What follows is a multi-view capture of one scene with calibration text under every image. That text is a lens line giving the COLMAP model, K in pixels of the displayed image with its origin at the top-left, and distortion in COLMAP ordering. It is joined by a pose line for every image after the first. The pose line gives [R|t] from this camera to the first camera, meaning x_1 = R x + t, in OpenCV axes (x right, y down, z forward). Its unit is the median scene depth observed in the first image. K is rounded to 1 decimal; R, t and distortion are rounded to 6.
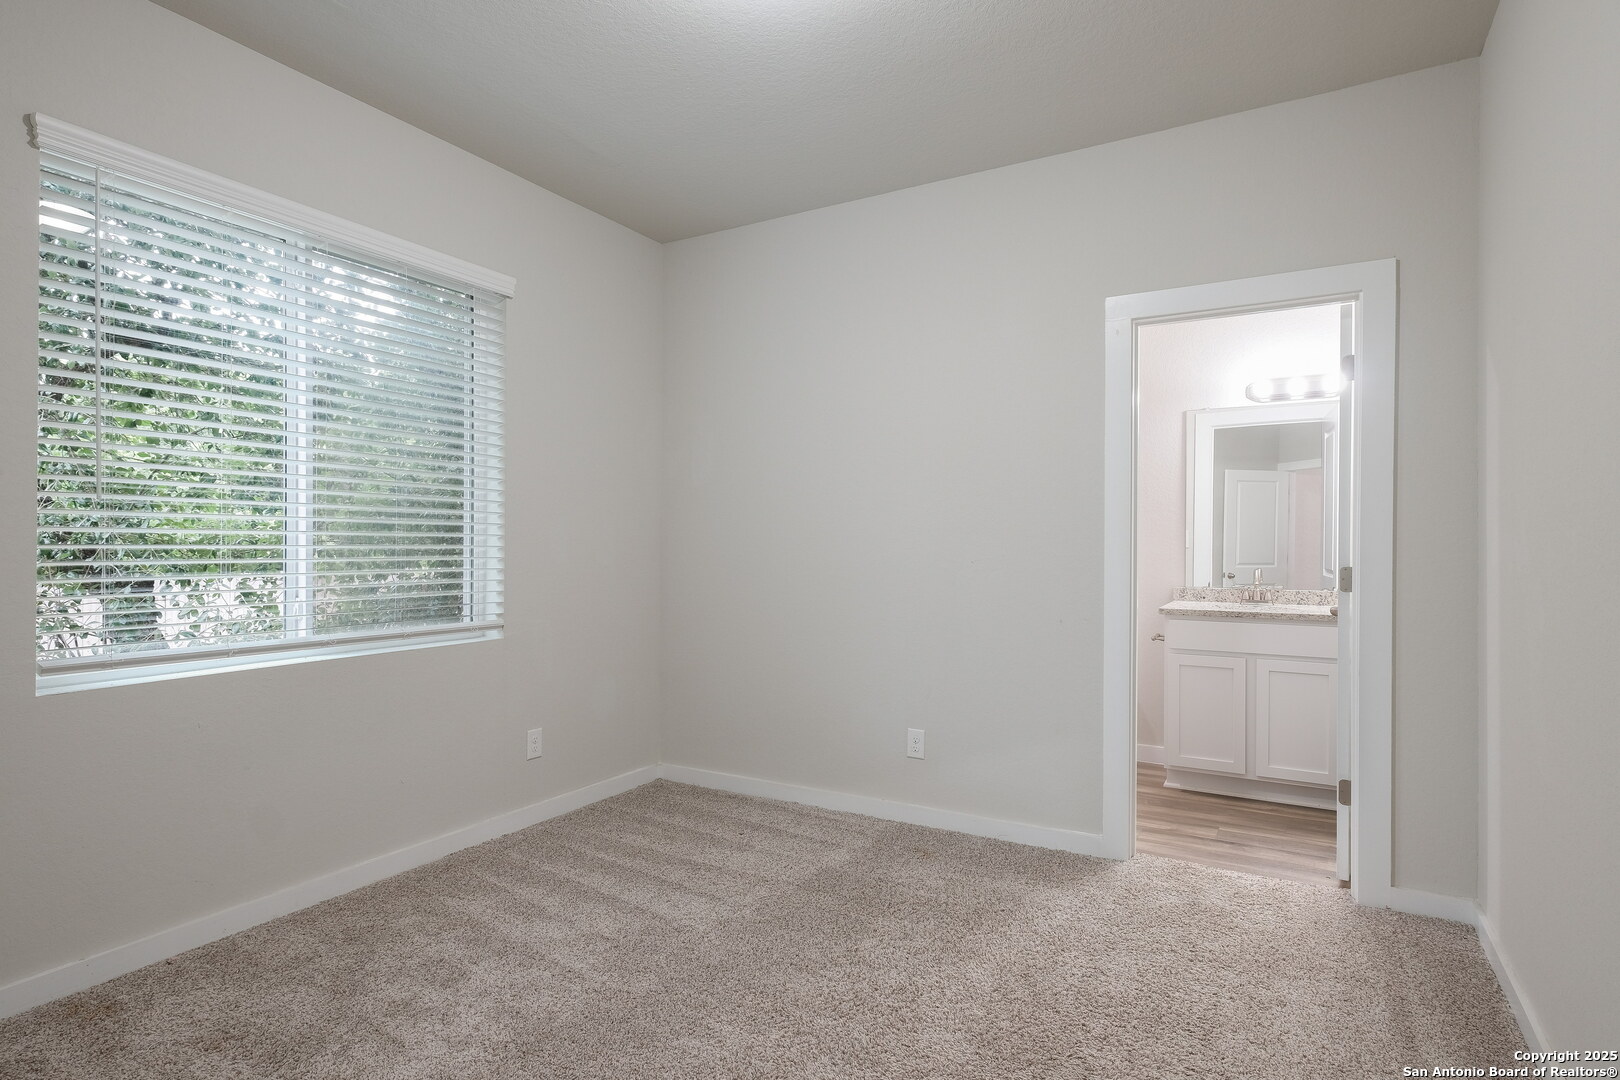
lens RADIAL K [[818.2, 0, 810.0], [0, 818.2, 540.0], [0, 0, 1]] dist [0.002253, 0.000261]
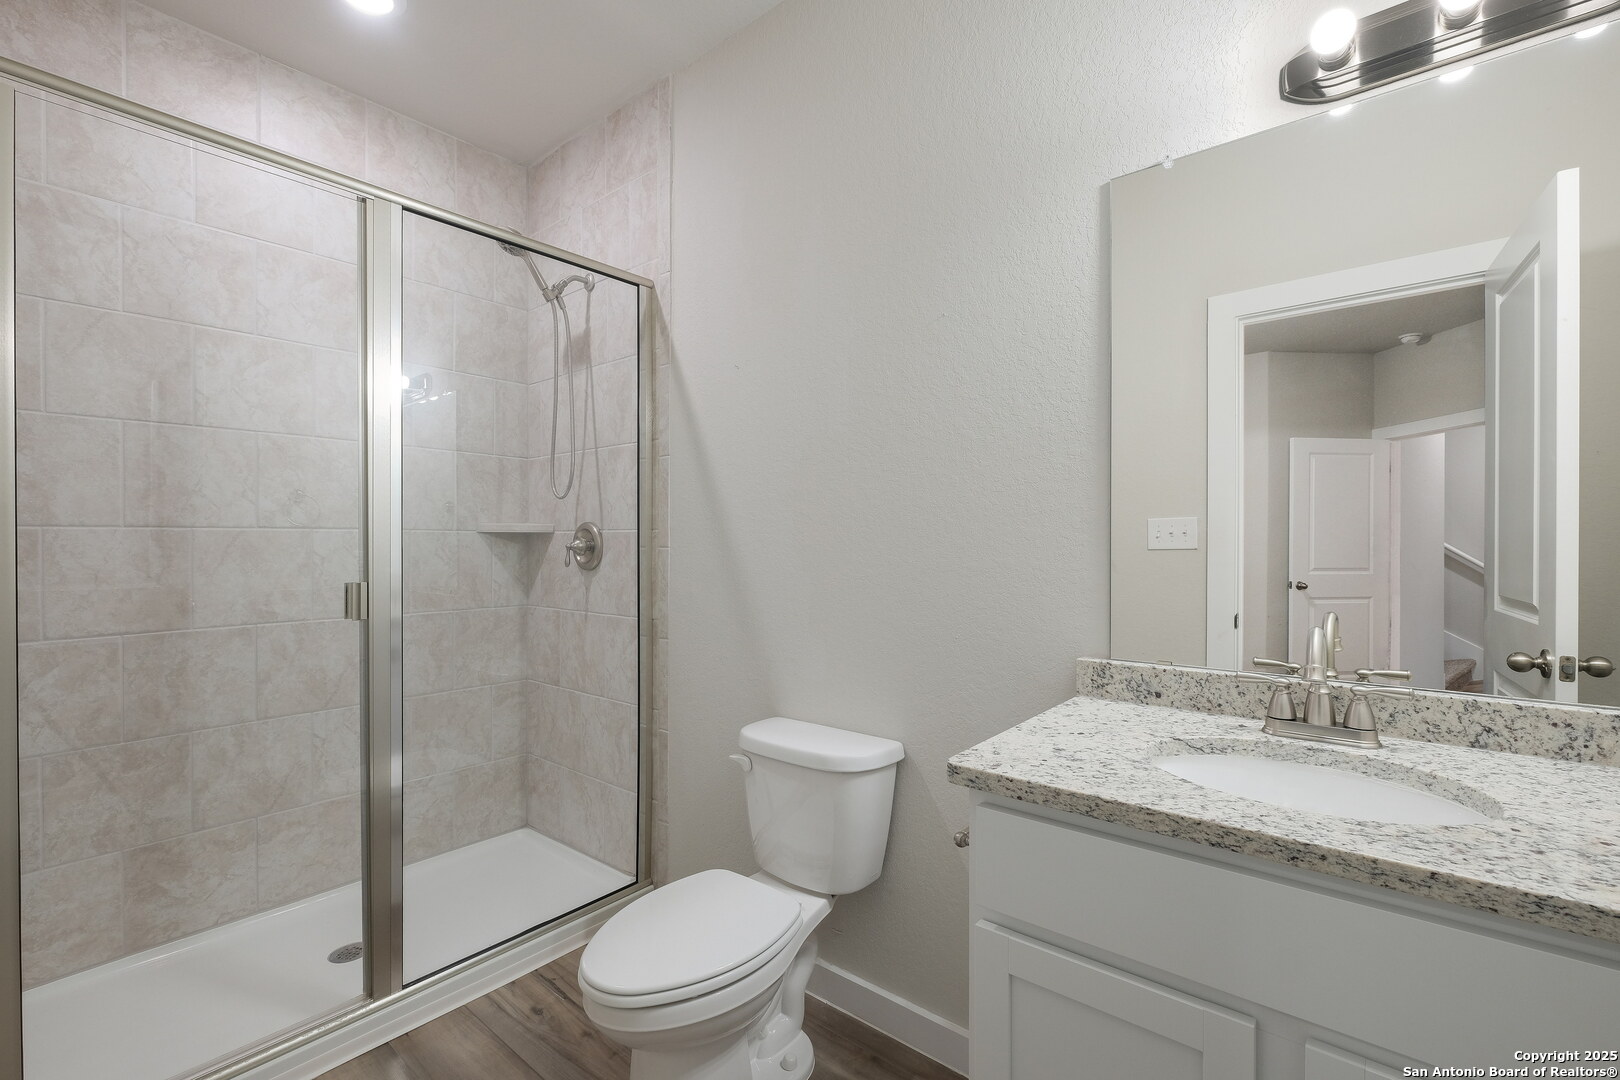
lens RADIAL K [[696.6, 0, 808.9], [0, 696.6, 533.8], [0, 0, 1]] dist [-0.002502, -0.000006]
pose [[0.987382, -0.002814, -0.158331, 0.380007], [0.001782, 0.999976, -0.006657, 0.002875], [0.158346, 0.006291, 0.987364, 0.678332]]
